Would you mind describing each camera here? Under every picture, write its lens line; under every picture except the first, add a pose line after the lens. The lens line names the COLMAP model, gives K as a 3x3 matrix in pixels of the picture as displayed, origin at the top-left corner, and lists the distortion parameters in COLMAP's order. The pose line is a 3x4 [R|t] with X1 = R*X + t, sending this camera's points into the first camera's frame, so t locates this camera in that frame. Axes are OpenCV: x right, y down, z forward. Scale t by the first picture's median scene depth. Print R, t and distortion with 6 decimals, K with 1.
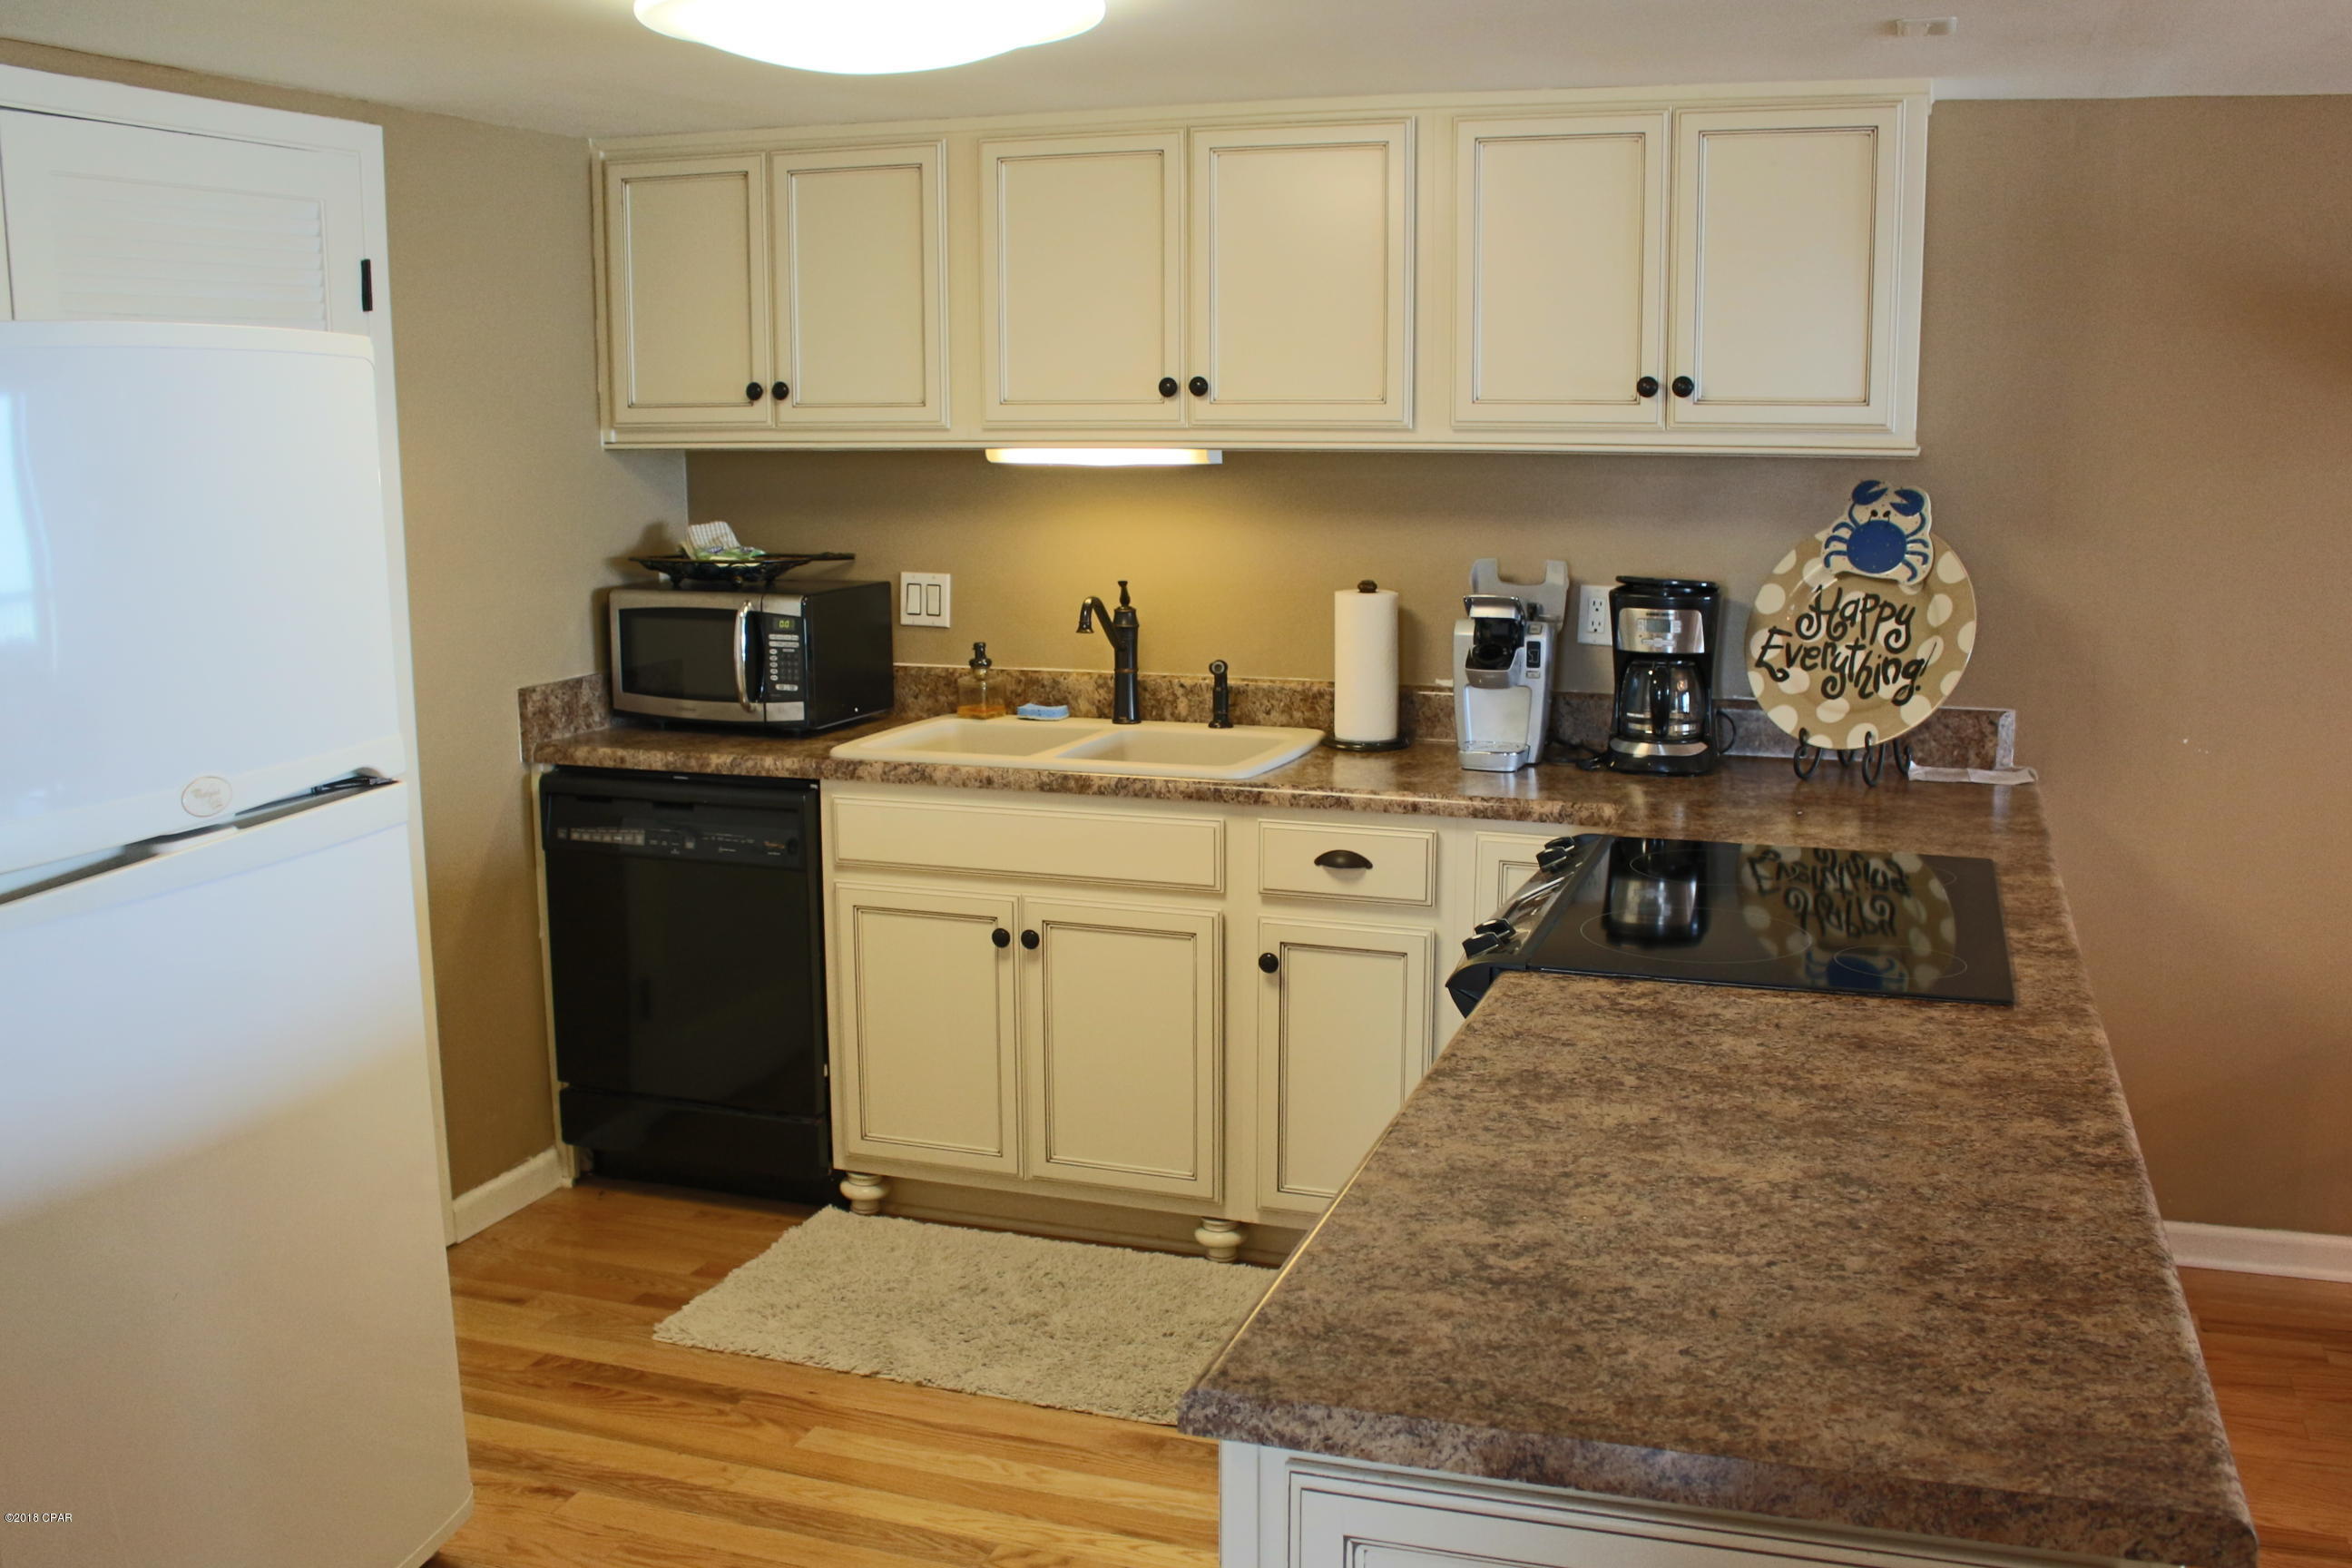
lens RADIAL K [[2168.5, 0, 1176.0], [0, 2168.5, 784.0], [0, 0, 1]] dist [-0.157918, 0.124350]
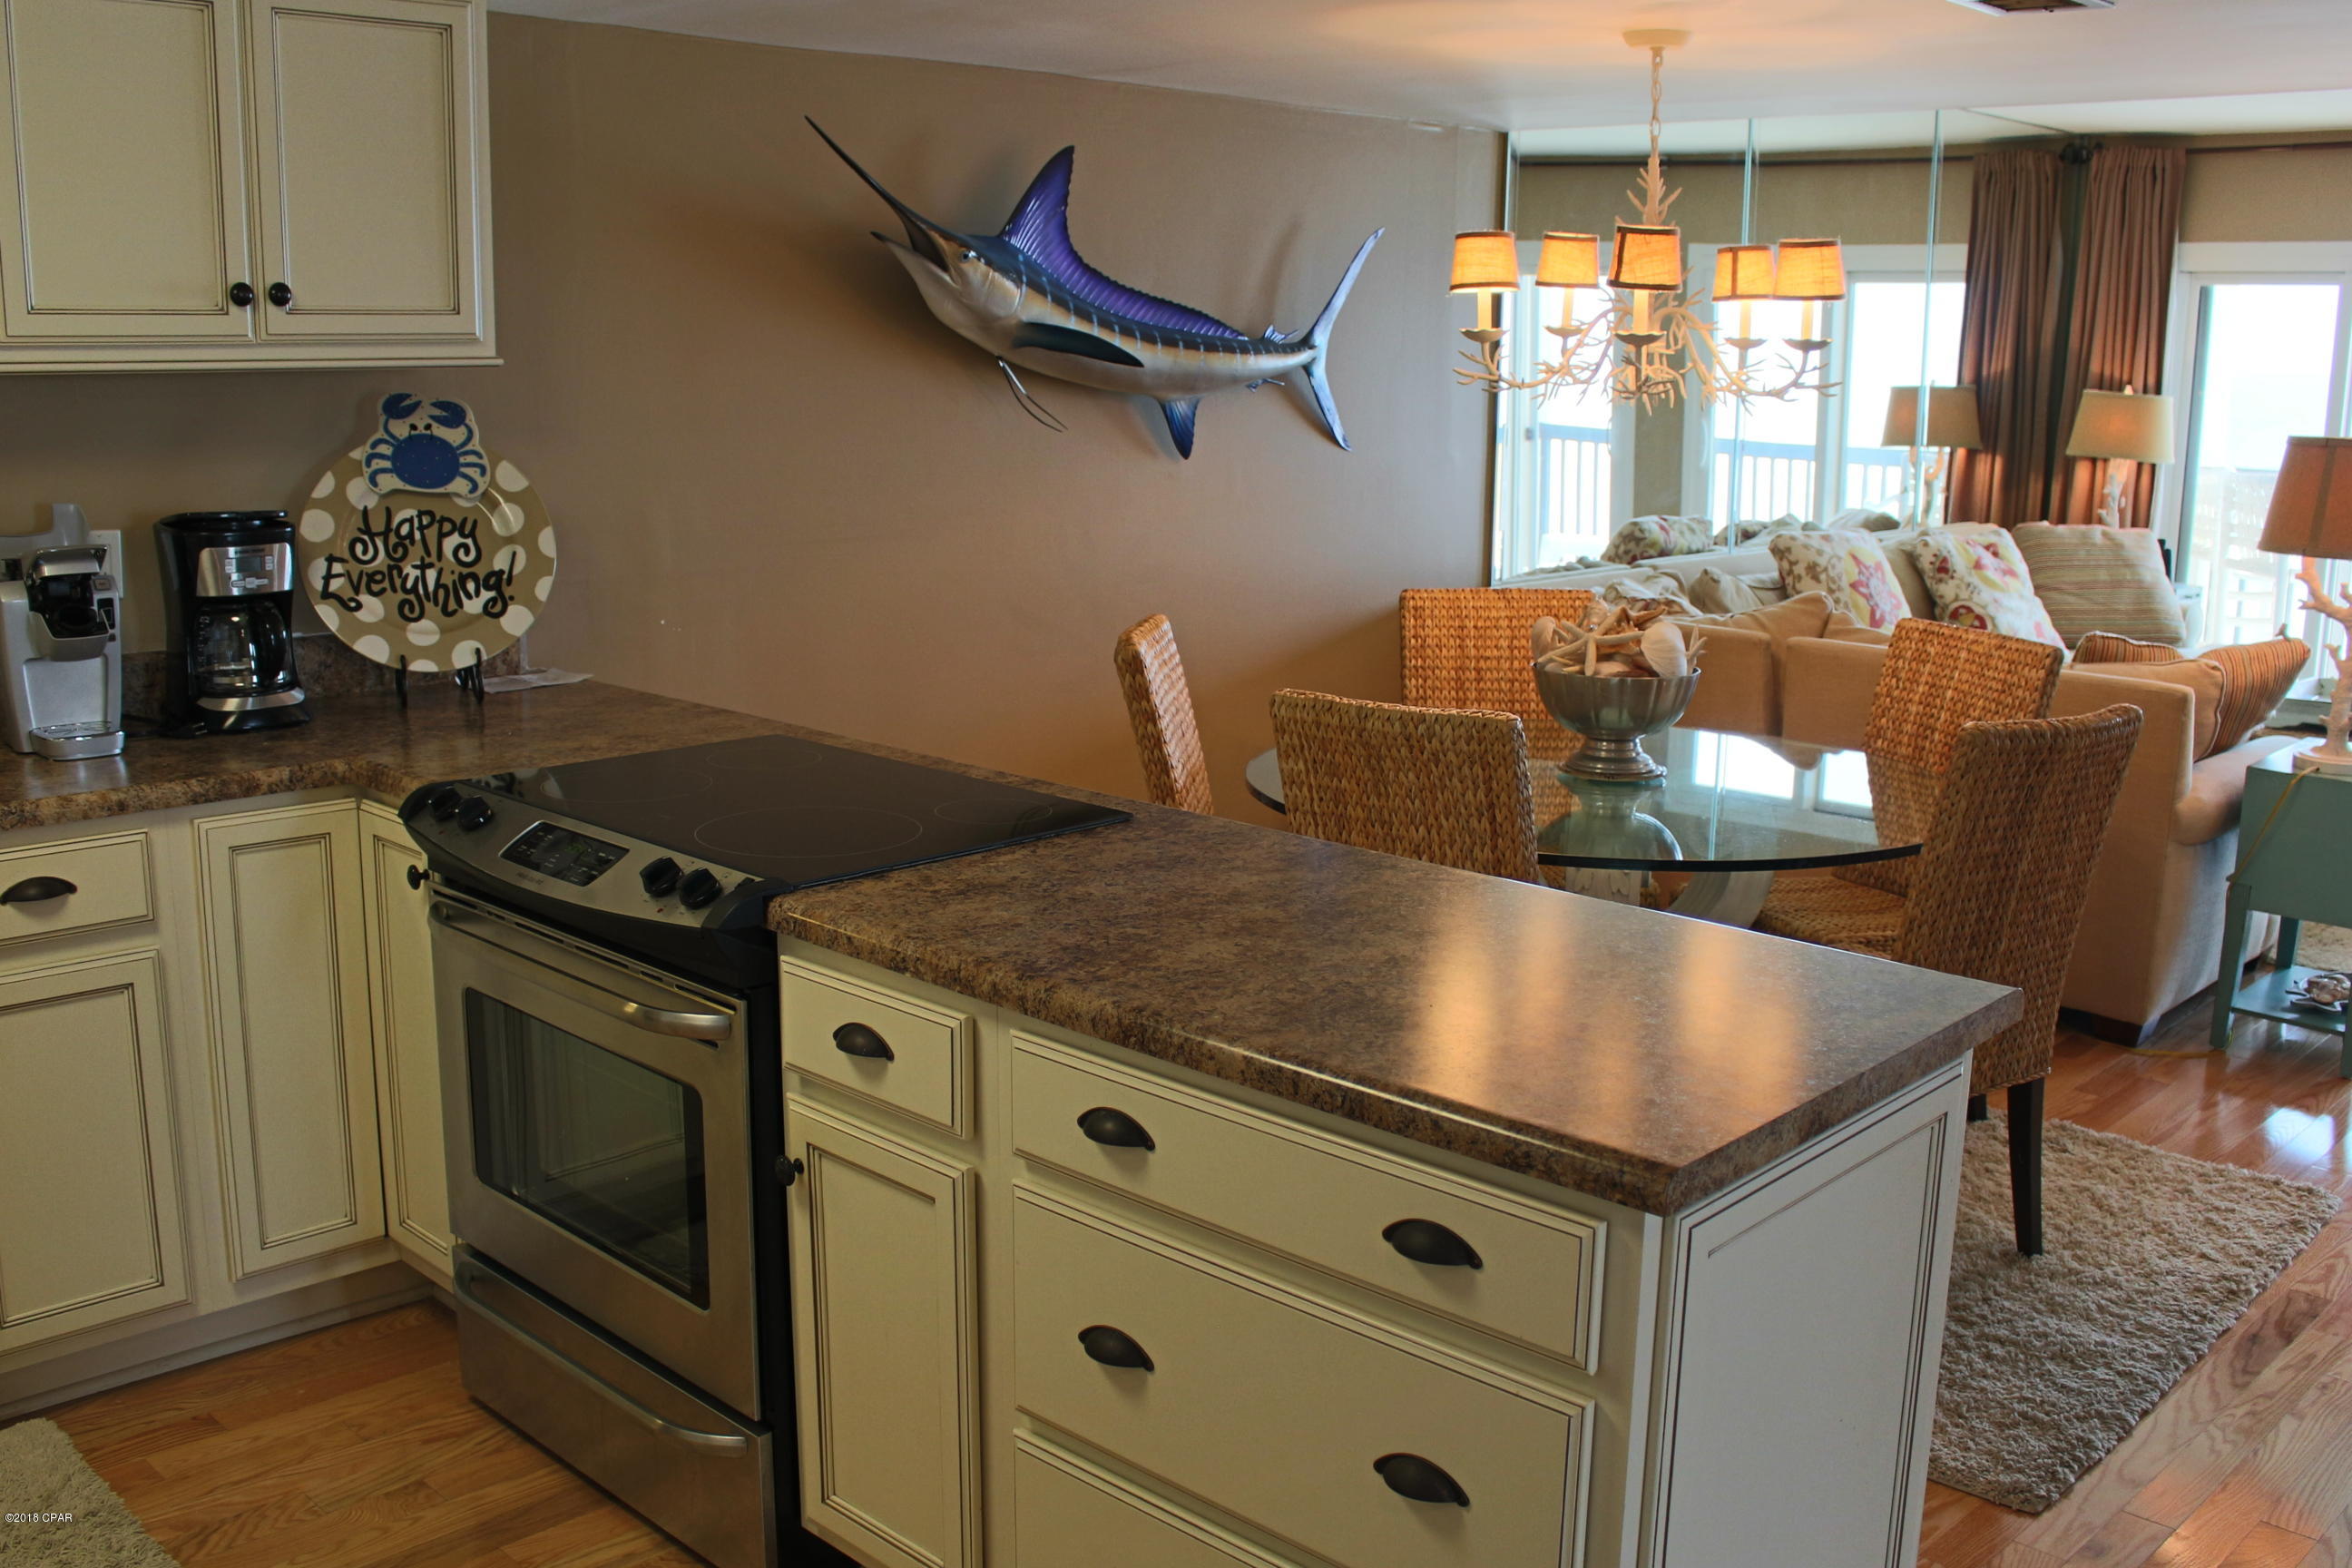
lens RADIAL K [[2168.5, 0, 1176.0], [0, 2168.5, 784.0], [0, 0, 1]] dist [-0.157918, 0.124350]
pose [[0.426269, -0.172673, 0.887963, -0.407485], [0.143328, 0.982105, 0.122175, -0.035814], [-0.893169, 0.075191, 0.443390, 0.274412]]
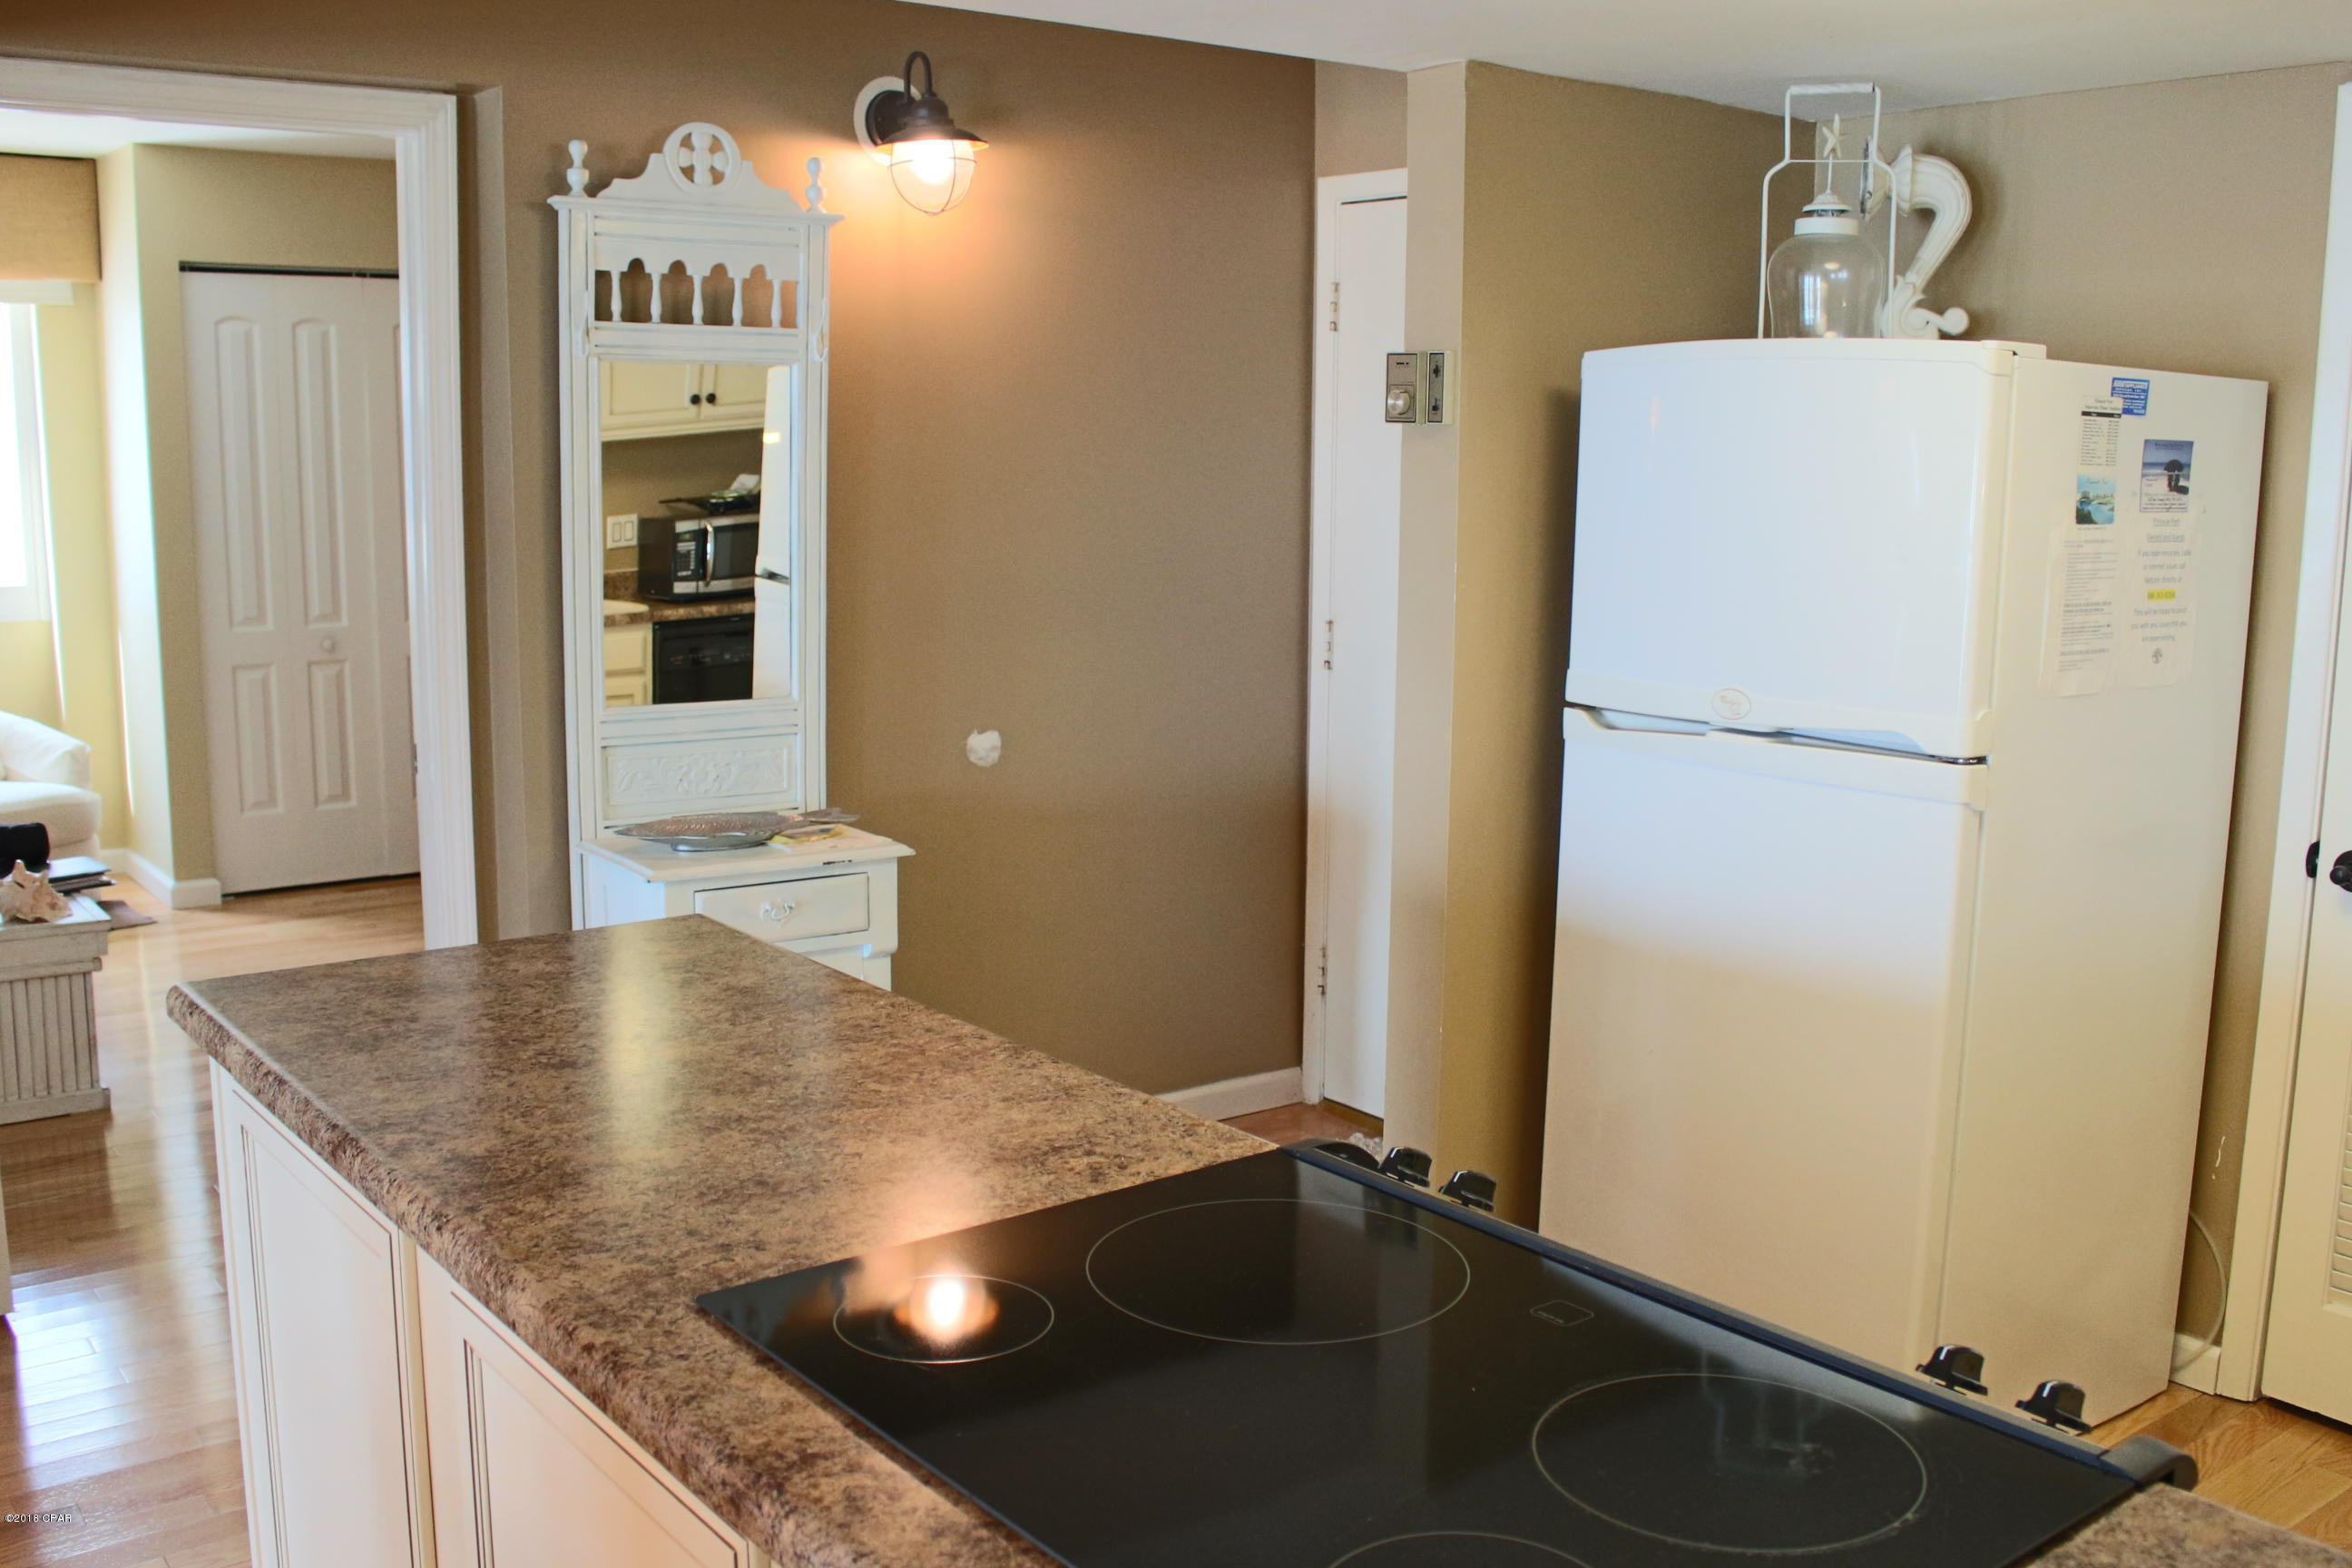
lens RADIAL K [[2168.5, 0, 1176.0], [0, 2168.5, 784.0], [0, 0, 1]] dist [-0.157918, 0.124350]
pose [[-0.545060, 0.134561, -0.827528, 0.513158], [-0.149699, 0.955555, 0.253979, -0.143980], [0.824924, 0.262314, -0.500691, 0.866836]]
